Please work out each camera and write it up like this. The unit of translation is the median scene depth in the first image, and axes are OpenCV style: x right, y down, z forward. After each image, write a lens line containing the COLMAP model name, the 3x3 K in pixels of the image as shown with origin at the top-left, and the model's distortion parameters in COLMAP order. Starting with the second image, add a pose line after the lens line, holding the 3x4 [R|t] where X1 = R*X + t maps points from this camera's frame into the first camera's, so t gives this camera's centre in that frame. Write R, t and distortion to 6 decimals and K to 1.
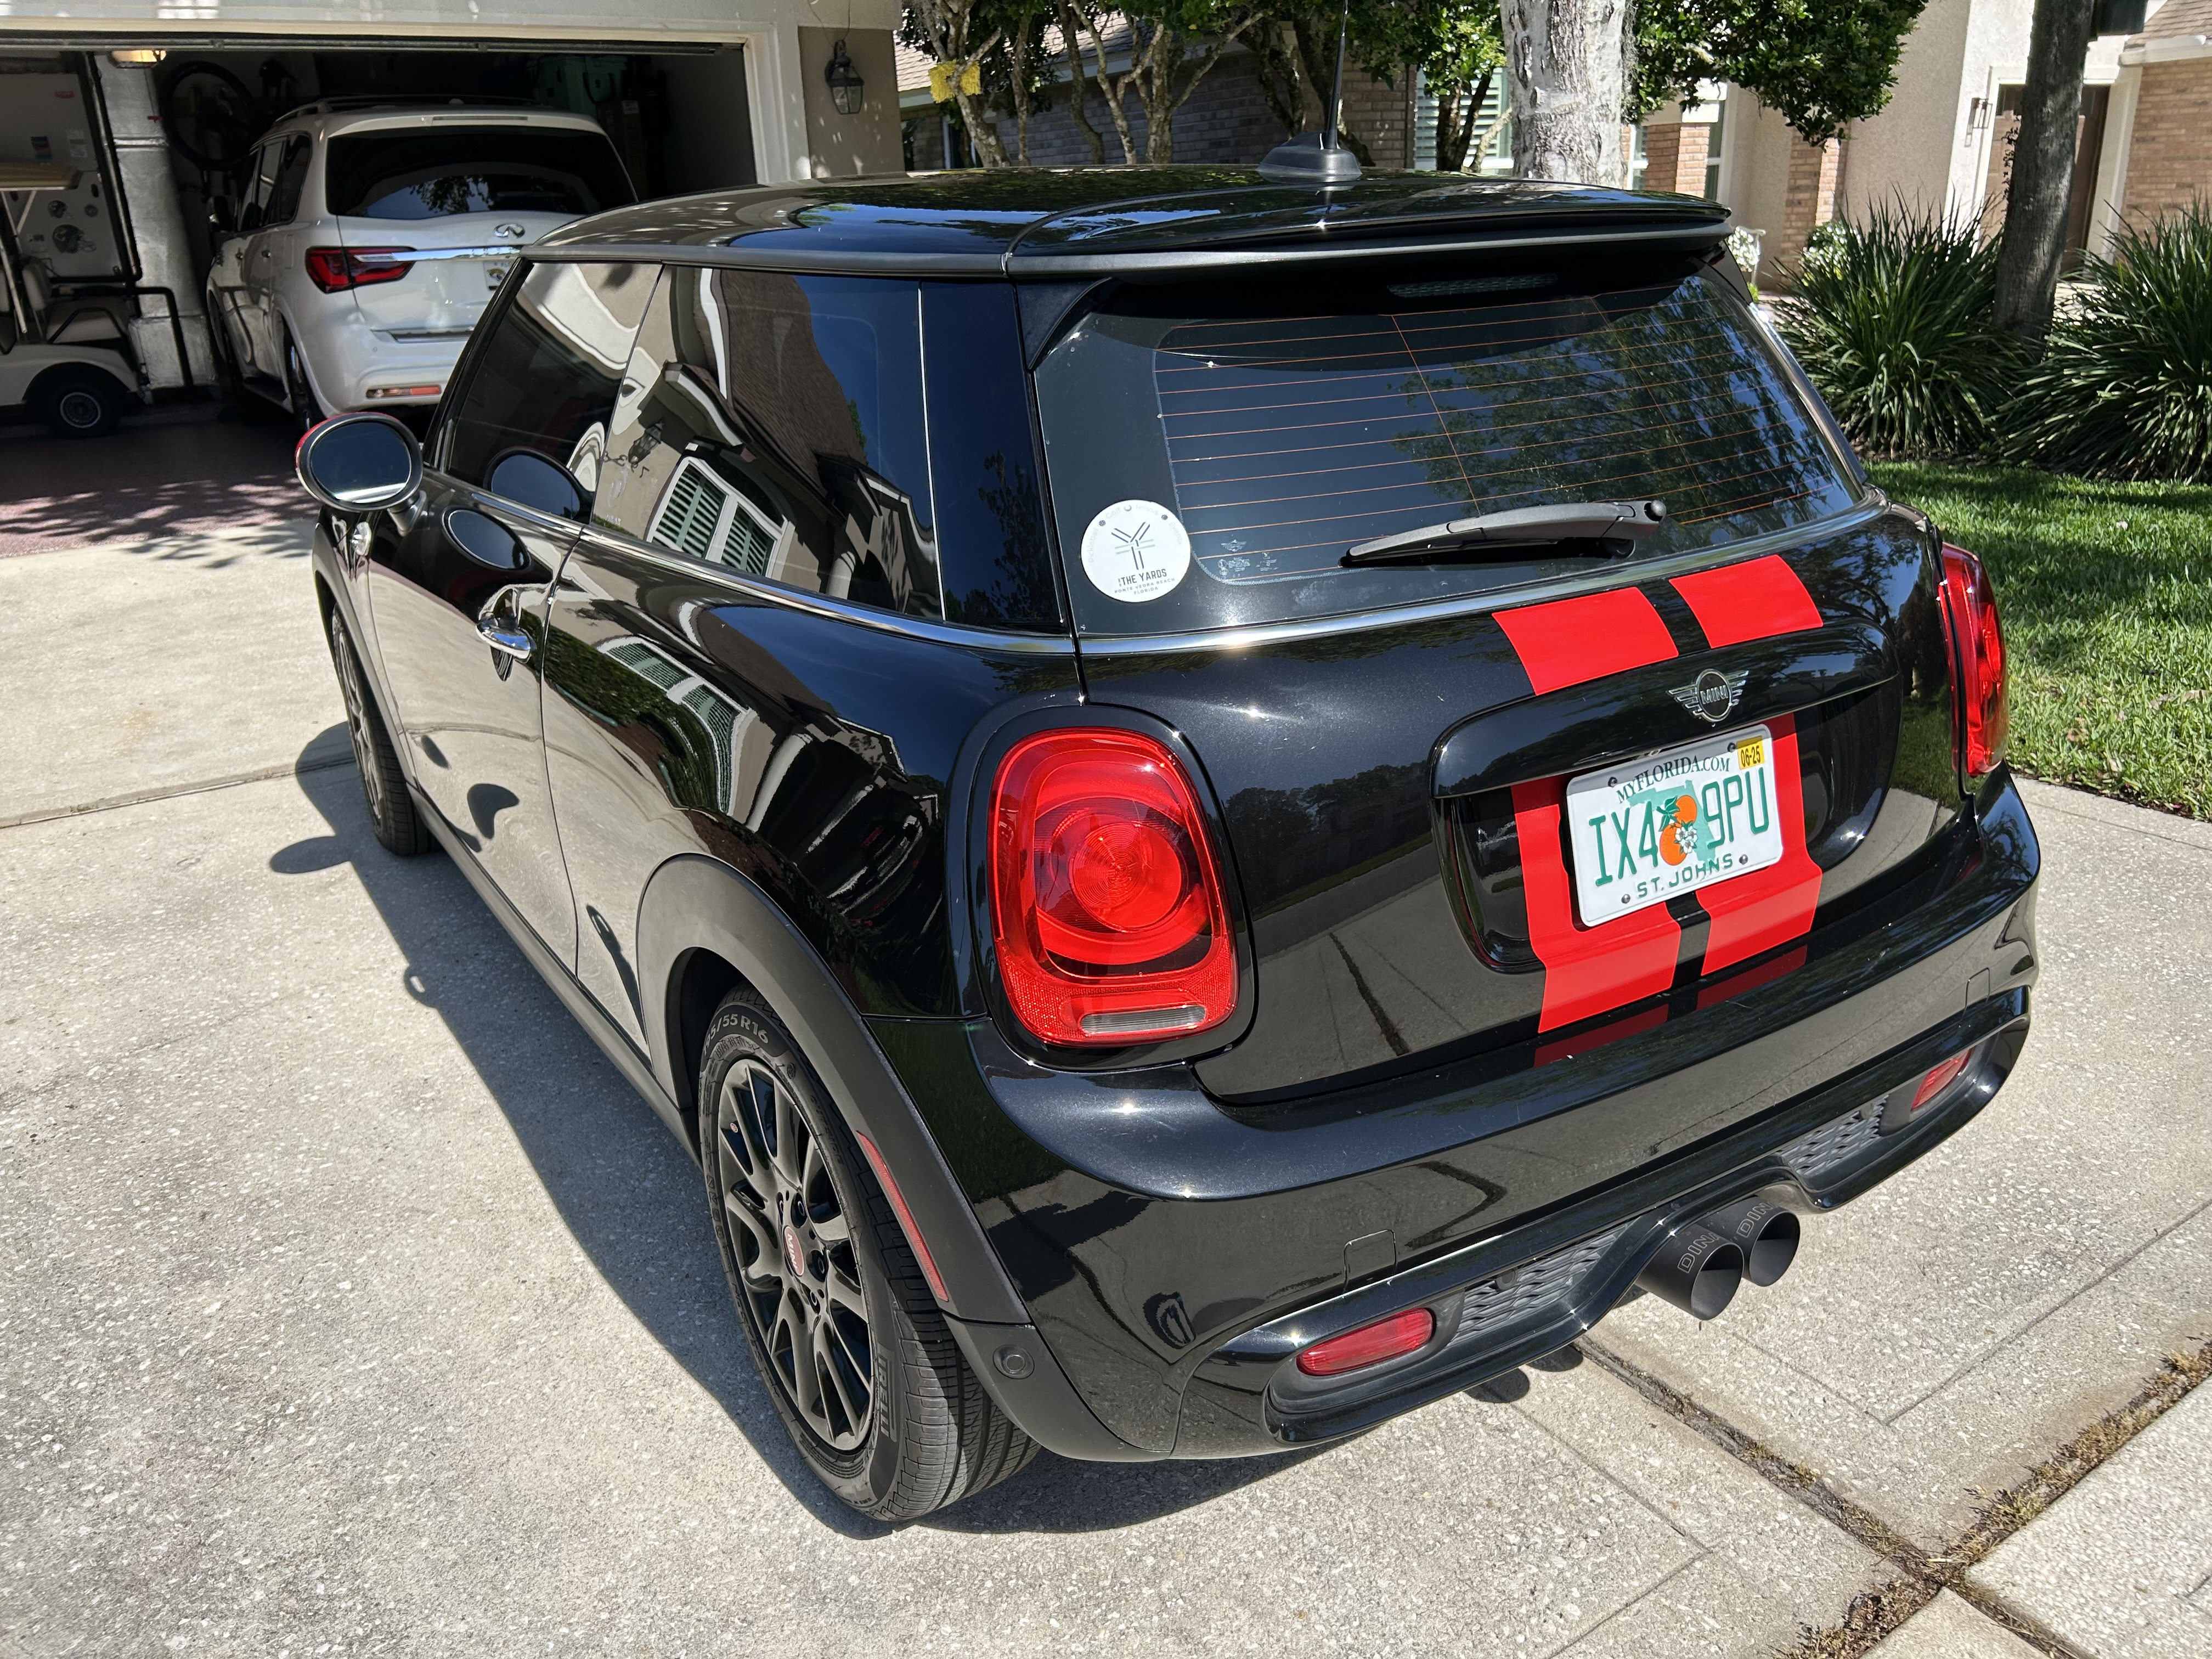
lens RADIAL K [[1665.2, 0, 1071.7], [0, 1665.2, 834.3], [0, 0, 1]] dist [0.046129, -0.044981]
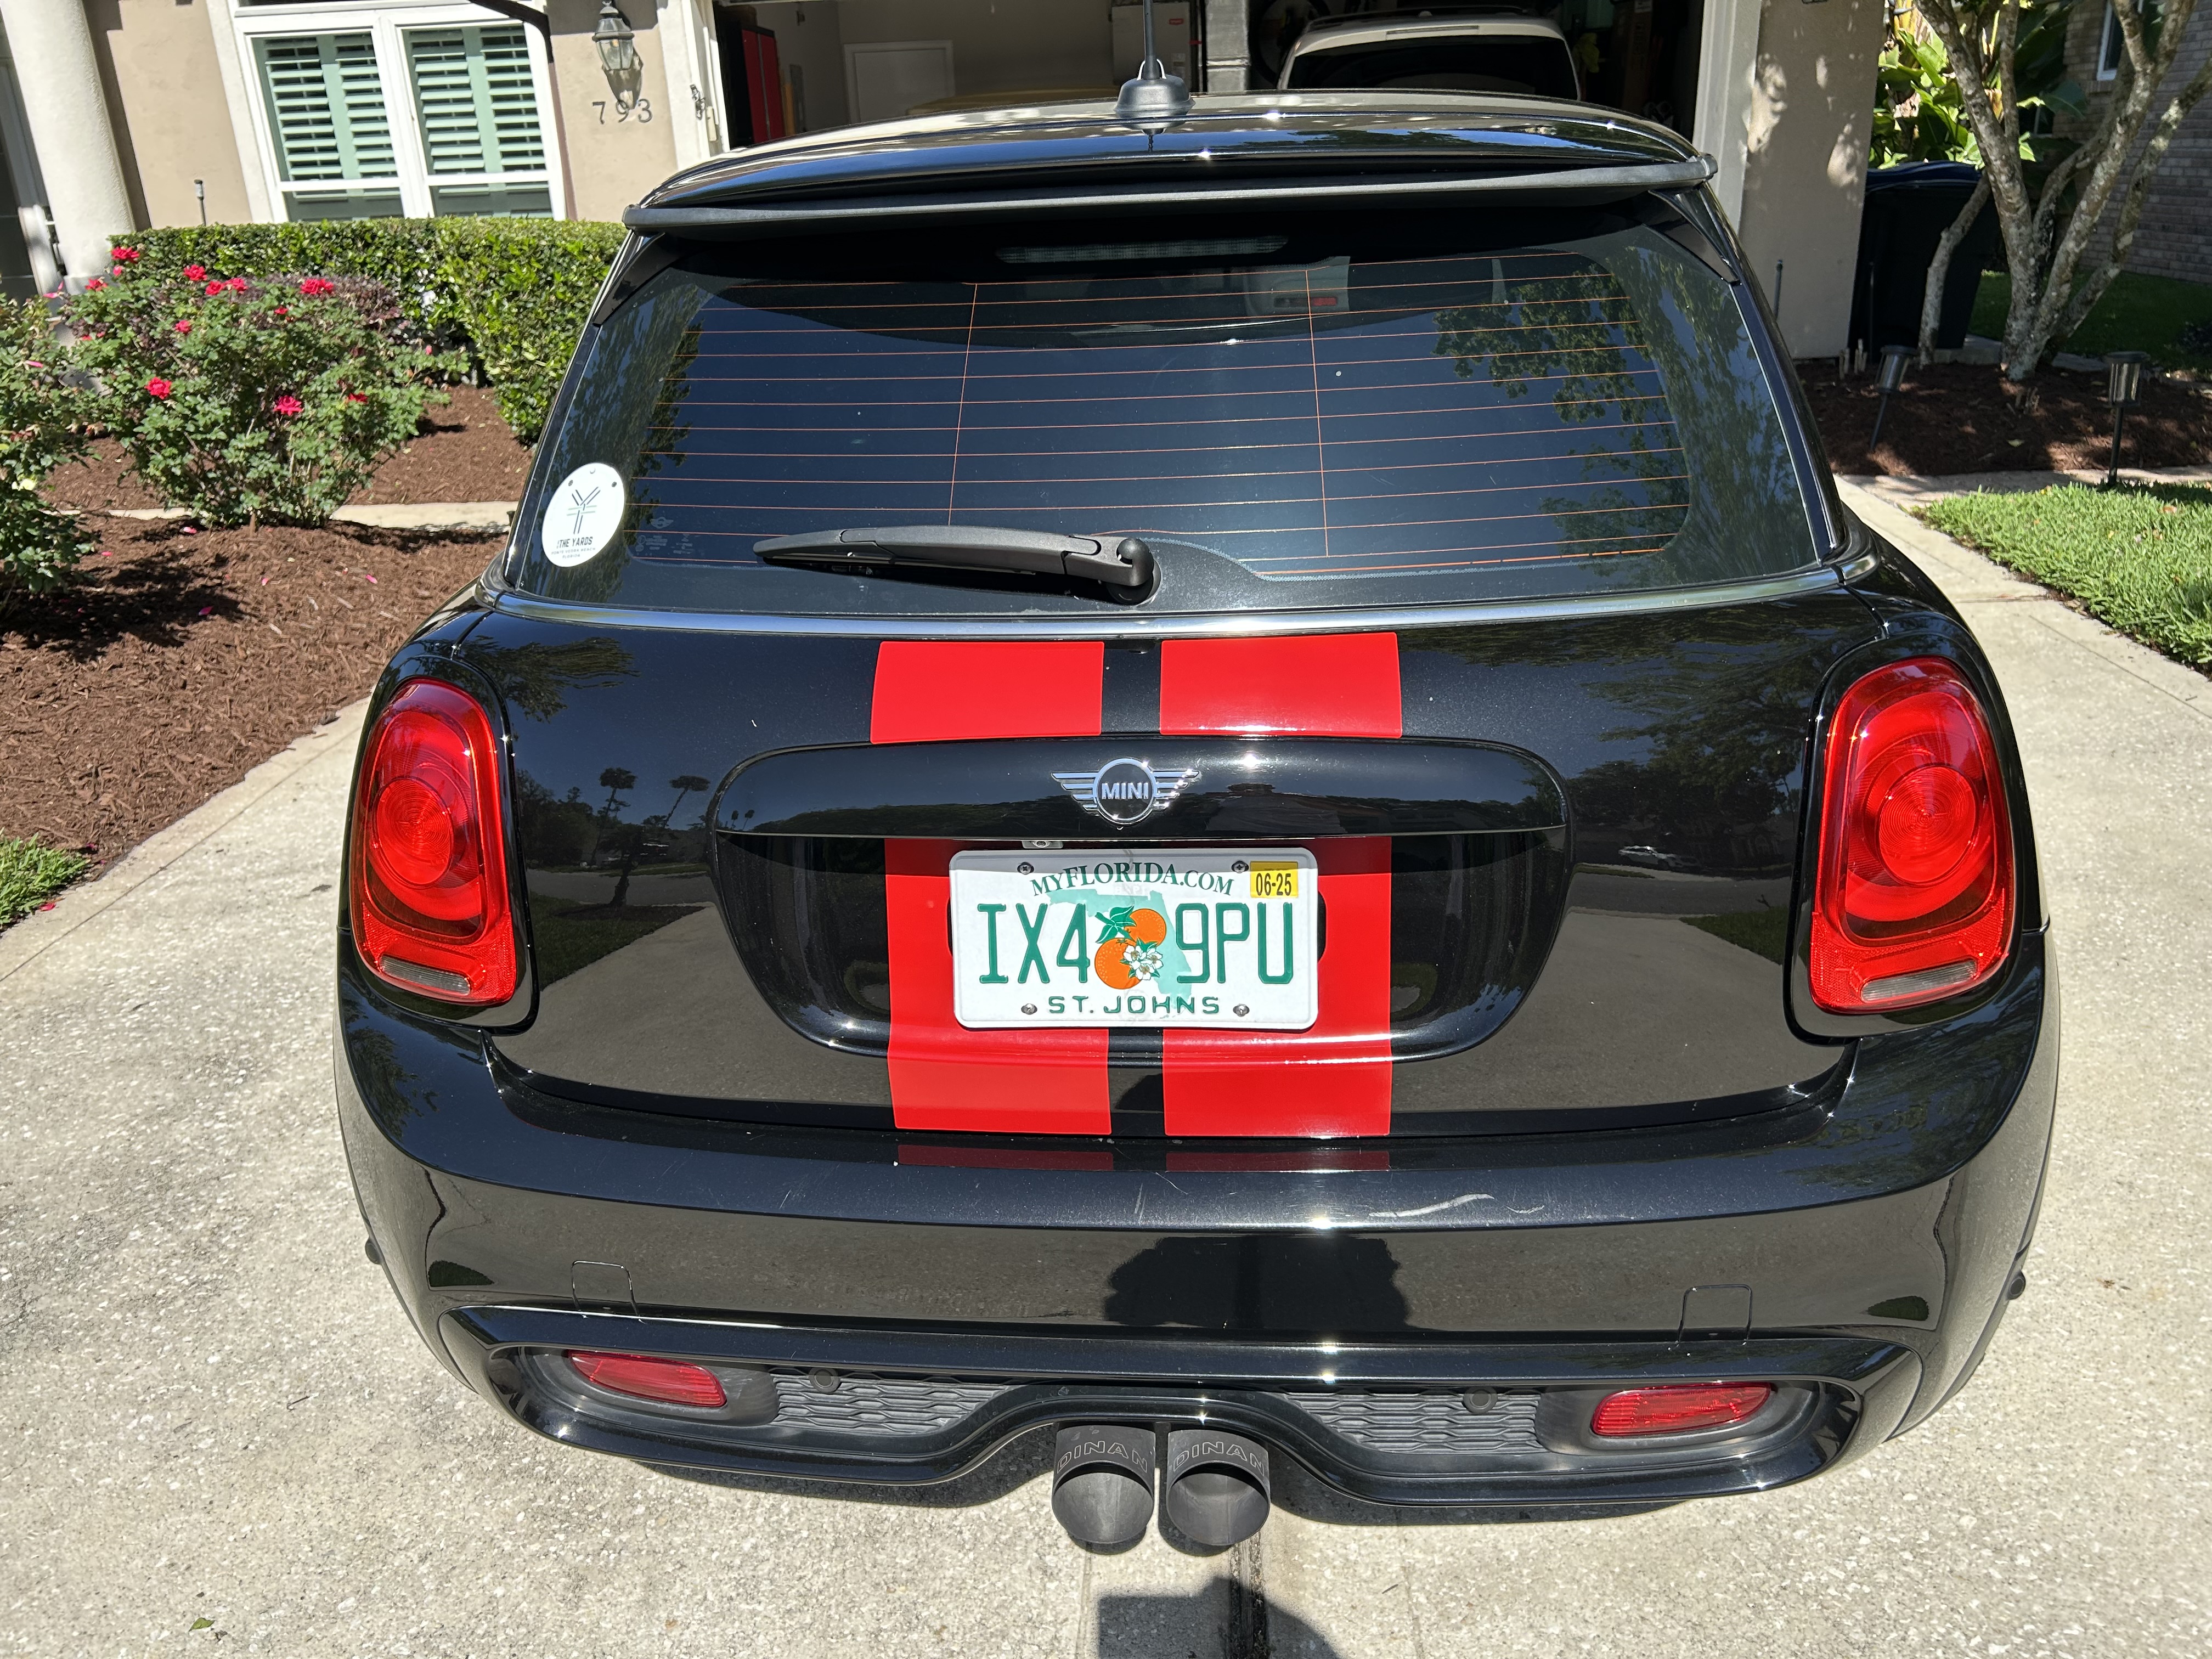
lens RADIAL K [[1627.3, 0, 1101.0], [0, 1627.3, 833.7], [0, 0, 1]] dist [0.099421, -0.100620]
pose [[0.800911, 0.229855, -0.552909, 0.776874], [-0.199372, 0.973067, 0.115725, -0.145230], [0.564618, 0.017549, 0.825166, 0.343077]]
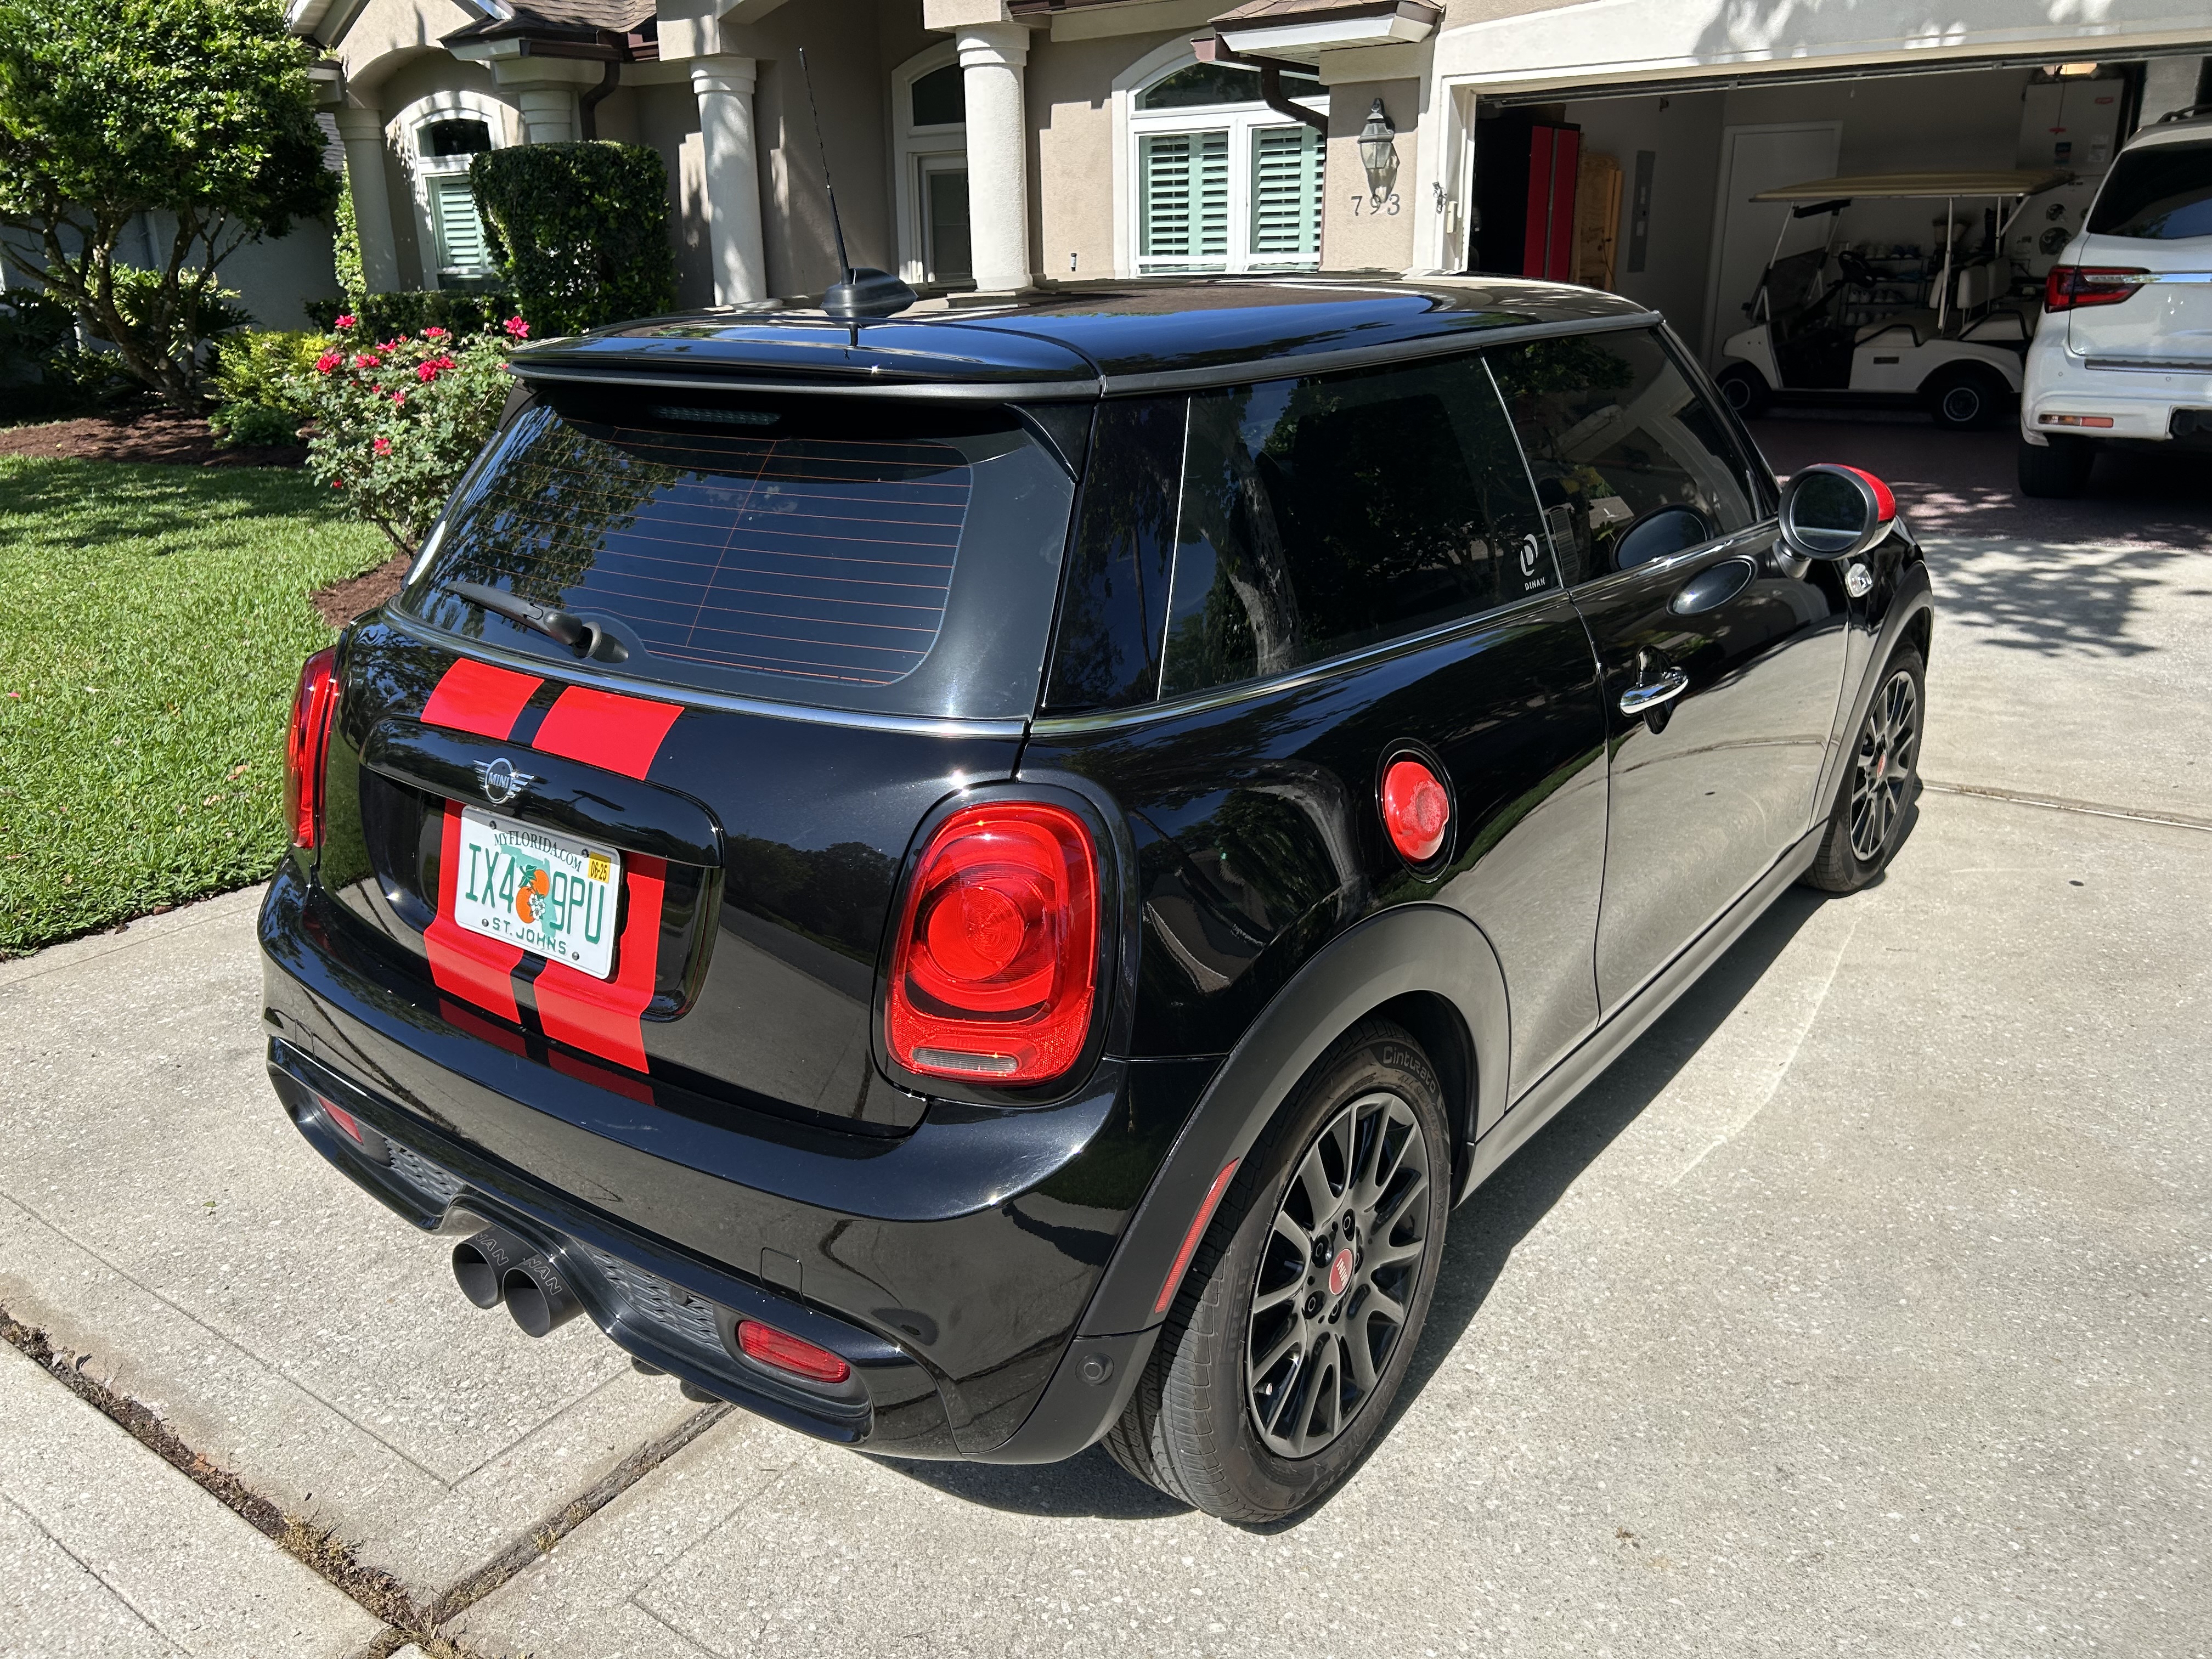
lens RADIAL K [[1670.6, 0, 1131.6], [0, 1670.6, 823.5], [0, 0, 1]] dist [0.060358, -0.066256]
pose [[0.369716, 0.332787, -0.867504, 1.502397], [-0.328675, 0.920134, 0.212900, -0.429416], [0.869070, 0.206415, 0.449567, 0.832418]]
